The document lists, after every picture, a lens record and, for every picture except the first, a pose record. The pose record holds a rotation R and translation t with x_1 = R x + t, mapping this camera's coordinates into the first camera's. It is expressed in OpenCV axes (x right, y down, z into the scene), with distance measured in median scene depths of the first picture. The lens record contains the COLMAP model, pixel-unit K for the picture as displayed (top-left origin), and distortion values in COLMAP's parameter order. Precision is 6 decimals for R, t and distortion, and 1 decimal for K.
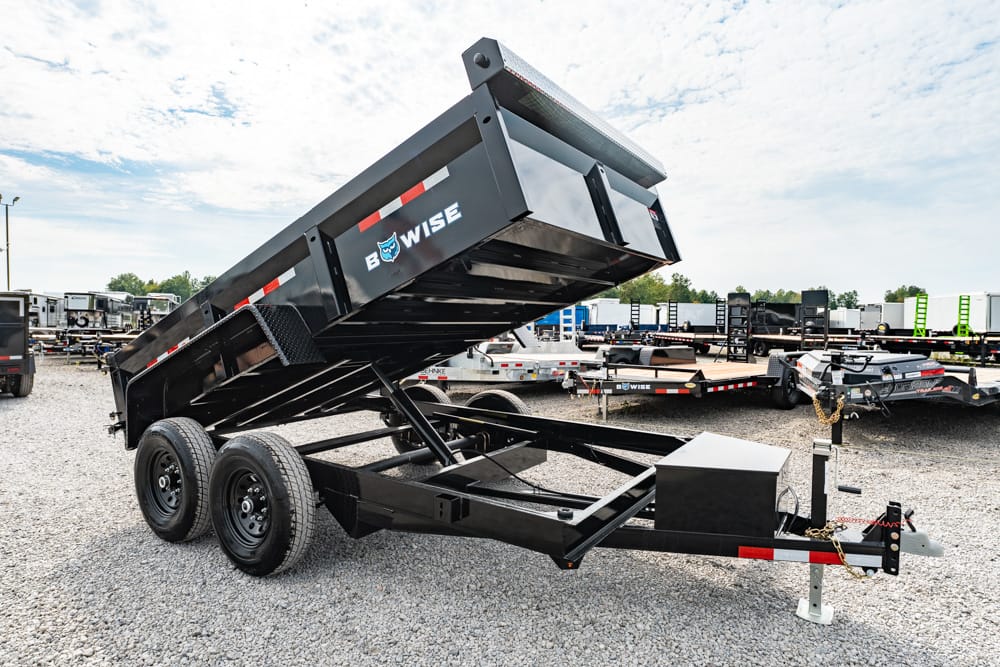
lens RADIAL K [[603.5, 0, 500.0], [0, 603.5, 333.5], [0, 0, 1]] dist [-0.002391, 0.000886]
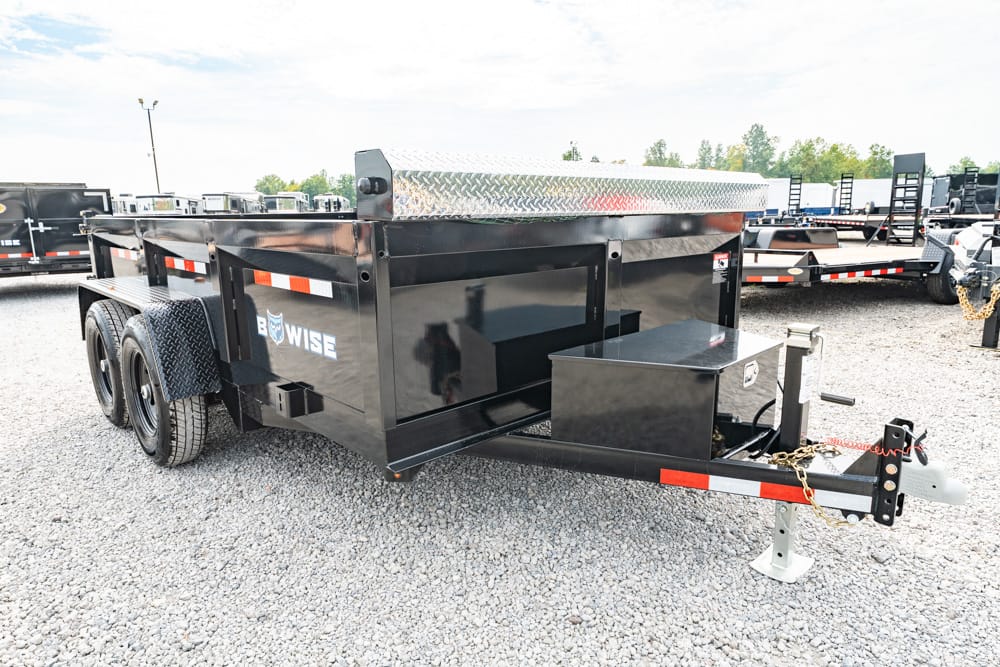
lens RADIAL K [[646.4, 0, 492.4], [0, 646.4, 339.4], [0, 0, 1]] dist [0.000864, -0.001636]
pose [[0.969874, 0.017550, -0.242974, 0.369232], [0.023743, 0.985843, 0.165983, 0.064075], [0.242448, -0.166751, 0.955726, 0.227093]]
